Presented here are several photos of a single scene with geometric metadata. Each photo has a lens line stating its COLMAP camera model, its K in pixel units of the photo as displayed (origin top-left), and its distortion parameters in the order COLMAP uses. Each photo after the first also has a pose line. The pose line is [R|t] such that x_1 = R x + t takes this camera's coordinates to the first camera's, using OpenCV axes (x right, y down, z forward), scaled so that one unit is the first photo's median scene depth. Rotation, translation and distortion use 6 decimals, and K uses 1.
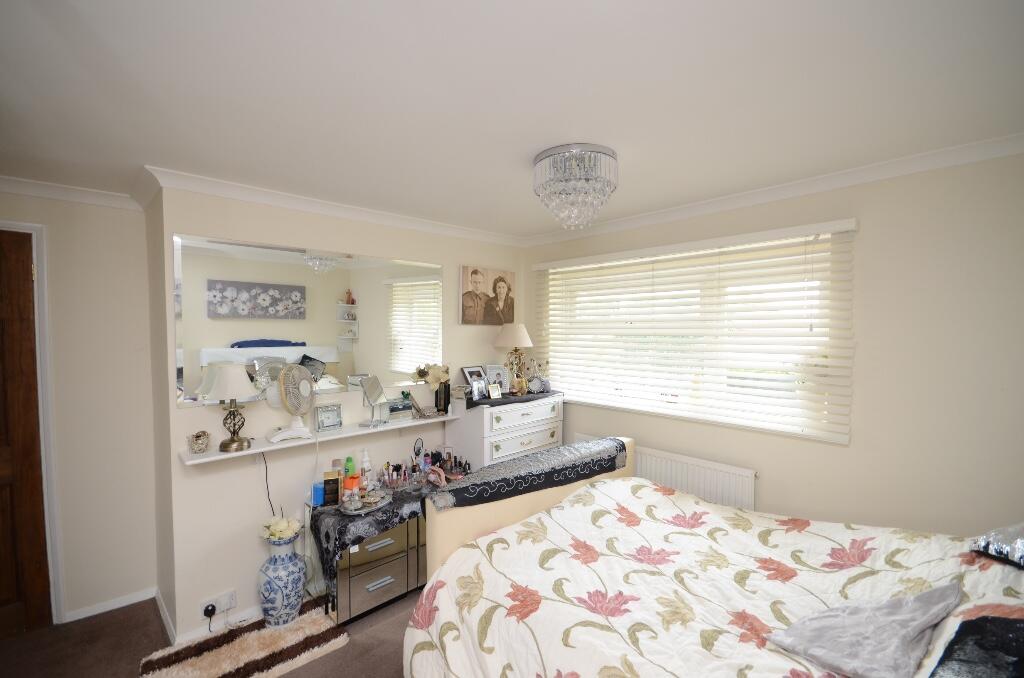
lens RADIAL K [[446.0, 0, 507.5], [0, 446.0, 336.6], [0, 0, 1]] dist [0.002086, -0.008795]
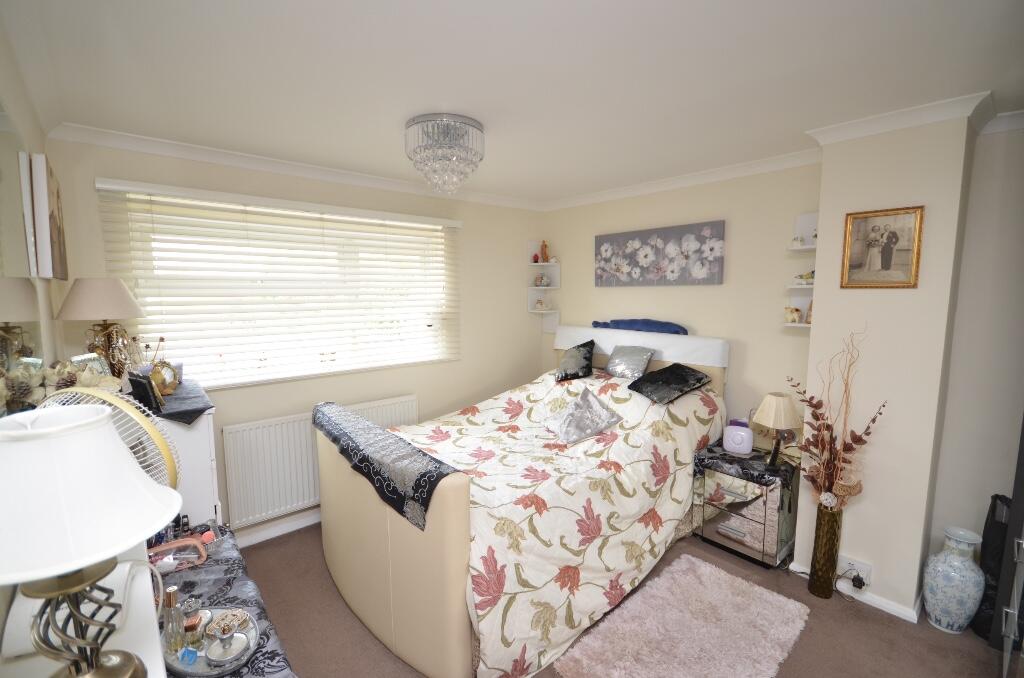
lens RADIAL K [[446.0, 0, 509.4], [0, 446.0, 339.7], [0, 0, 1]] dist [0.002086, -0.008795]
pose [[0.032475, -0.101111, 0.994345, -1.014205], [0.024216, 0.994657, 0.100352, 0.008639], [-0.999179, 0.020820, 0.034750, 0.879111]]
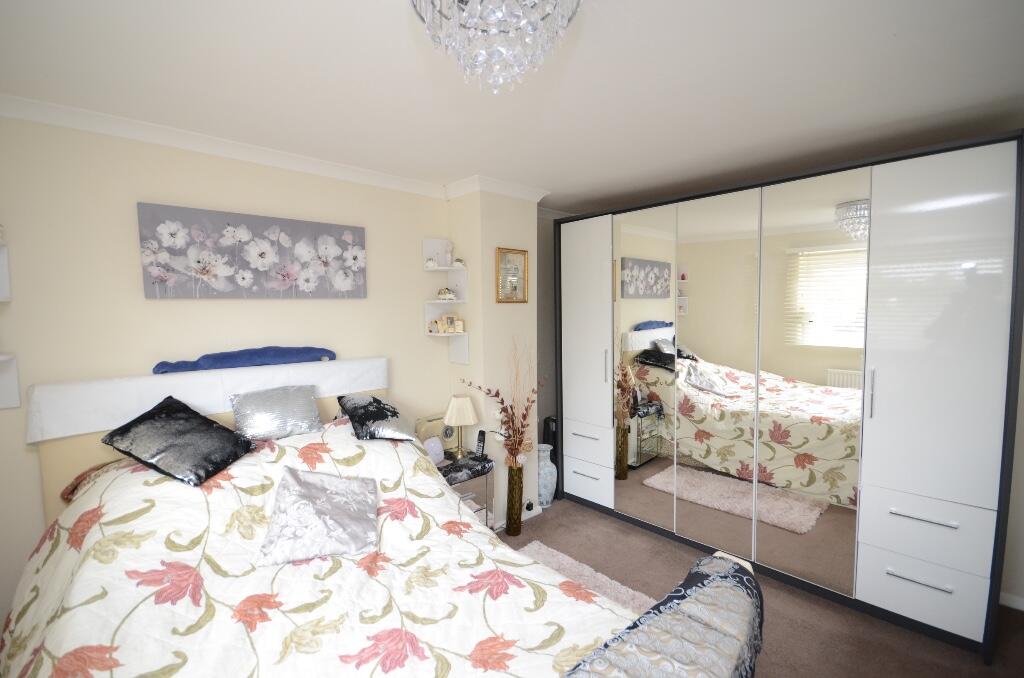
lens RADIAL K [[446.0, 0, 513.4], [0, 446.0, 341.4], [0, 0, 1]] dist [0.002086, -0.008795]
pose [[-0.999859, 0.014888, 0.007755, 0.136192], [0.015596, 0.994760, 0.101041, -0.009724], [-0.006210, 0.101148, -0.994852, 1.621245]]
